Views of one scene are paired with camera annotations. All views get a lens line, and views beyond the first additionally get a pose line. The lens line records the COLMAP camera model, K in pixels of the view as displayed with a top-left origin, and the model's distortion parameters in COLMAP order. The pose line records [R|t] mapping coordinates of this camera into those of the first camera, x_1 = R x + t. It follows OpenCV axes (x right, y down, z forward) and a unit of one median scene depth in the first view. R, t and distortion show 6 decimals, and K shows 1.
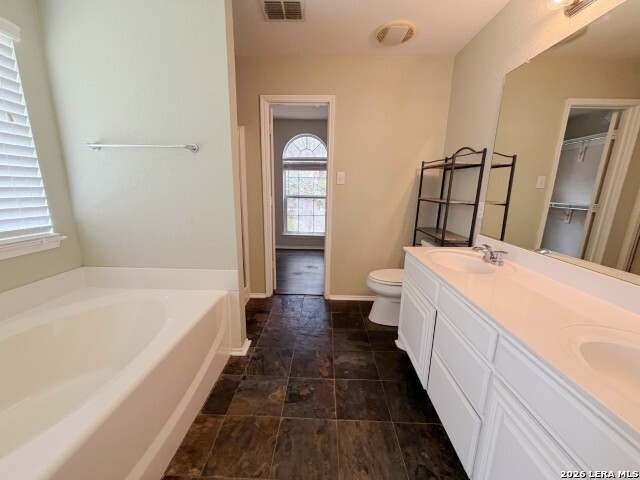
lens RADIAL K [[257.7, 0, 320.0], [0, 257.7, 240.0], [0, 0, 1]] dist [0.000279, 0.000026]
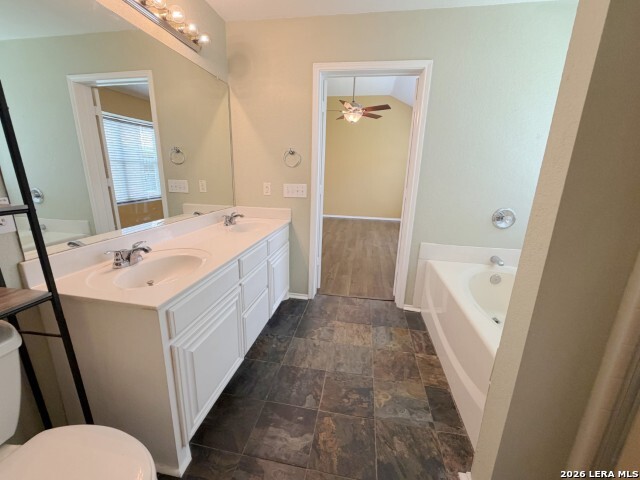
lens RADIAL K [[257.7, 0, 320.0], [0, 257.7, 240.0], [0, 0, 1]] dist [0.000279, 0.000026]
pose [[-0.988033, -0.079432, 0.132218, -0.016600], [-0.010837, 0.890833, 0.454202, -0.369161], [-0.153862, 0.447333, -0.881033, 1.692816]]
